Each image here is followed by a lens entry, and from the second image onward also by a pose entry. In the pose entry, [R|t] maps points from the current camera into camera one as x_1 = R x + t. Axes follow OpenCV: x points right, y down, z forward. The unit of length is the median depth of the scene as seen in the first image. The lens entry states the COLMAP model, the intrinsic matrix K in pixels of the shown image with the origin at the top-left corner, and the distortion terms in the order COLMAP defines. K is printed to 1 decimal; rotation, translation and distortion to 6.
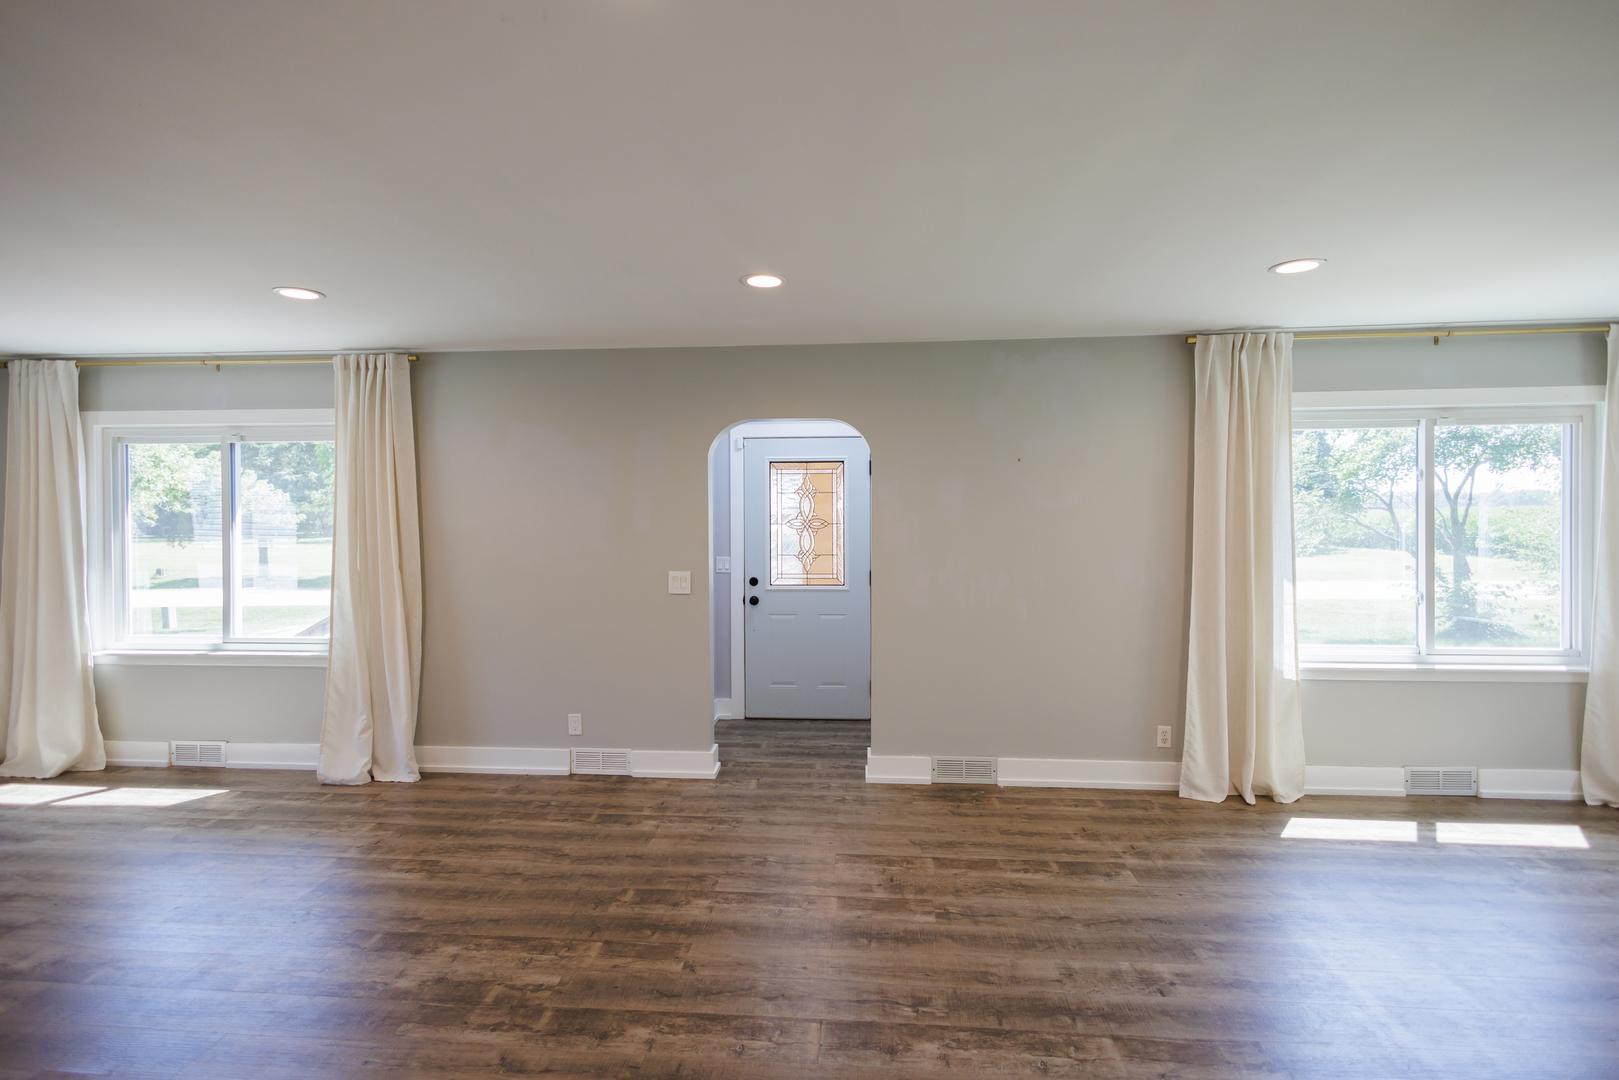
lens RADIAL K [[750.7, 0, 812.6], [0, 750.7, 542.8], [0, 0, 1]] dist [0.028163, -0.013678]
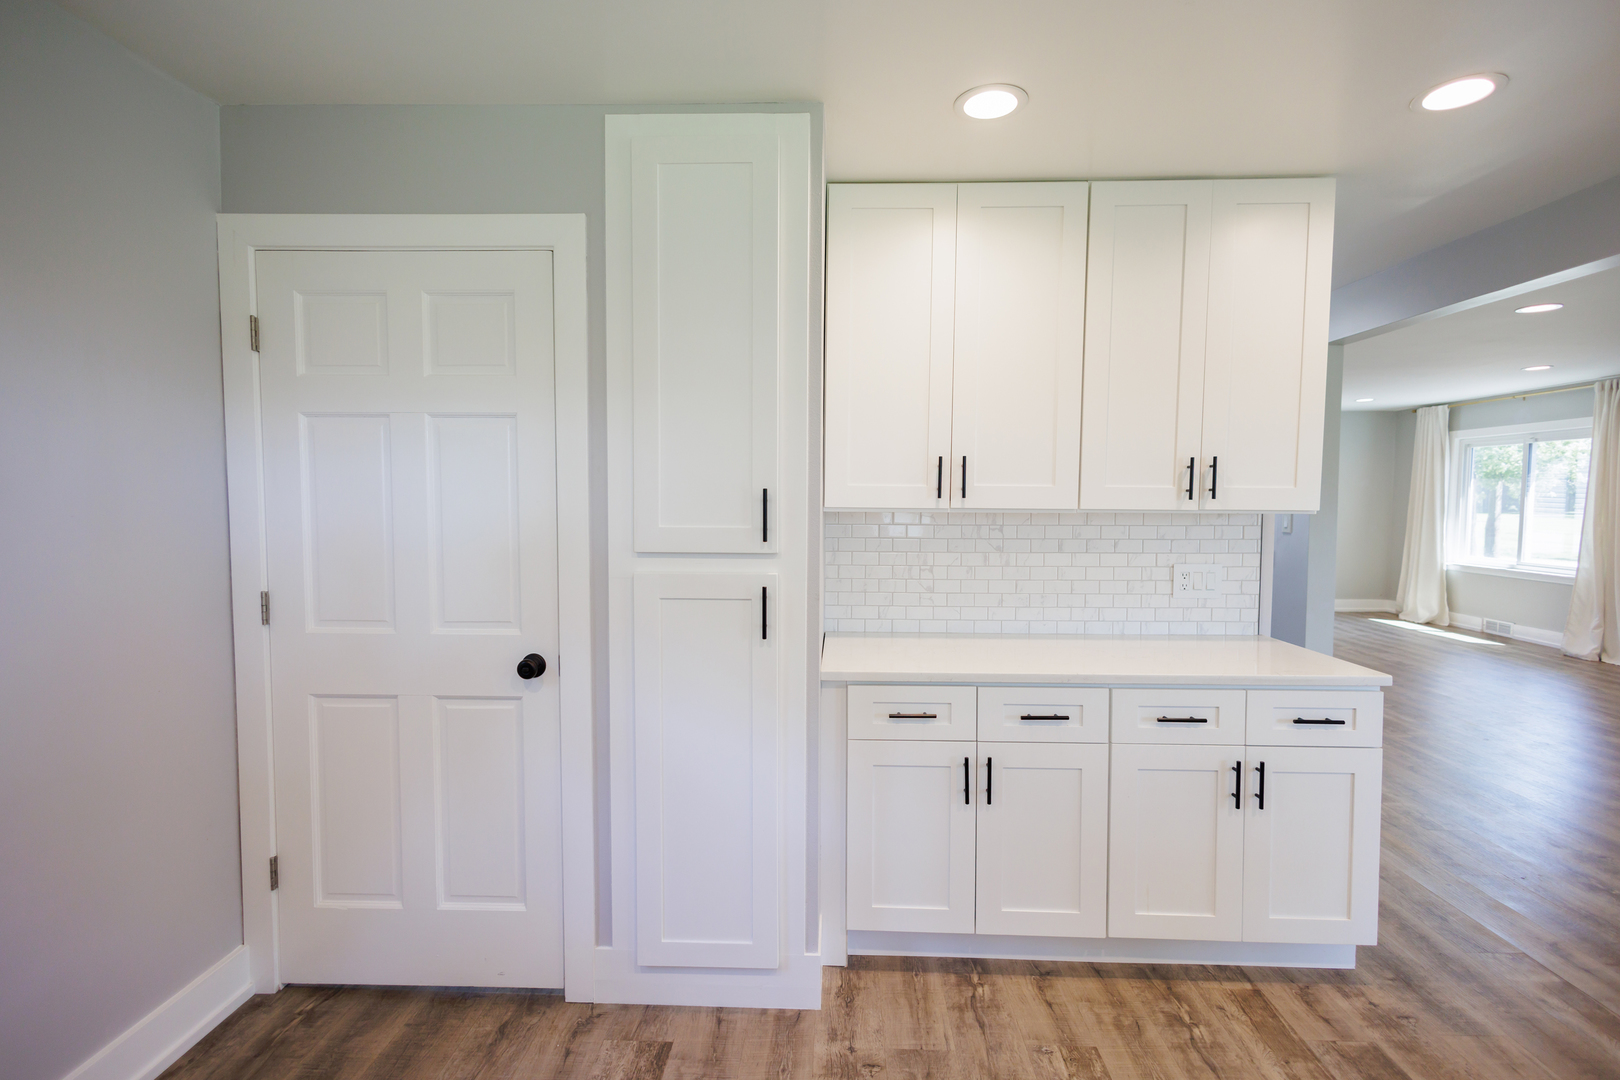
lens RADIAL K [[751.2, 0, 813.1], [0, 751.2, 542.8], [0, 0, 1]] dist [0.028163, -0.013678]
pose [[0.054698, 0.059328, -0.996739, 0.810139], [-0.007659, 0.998229, 0.058996, -0.002238], [0.998474, 0.004407, 0.055056, -0.638167]]
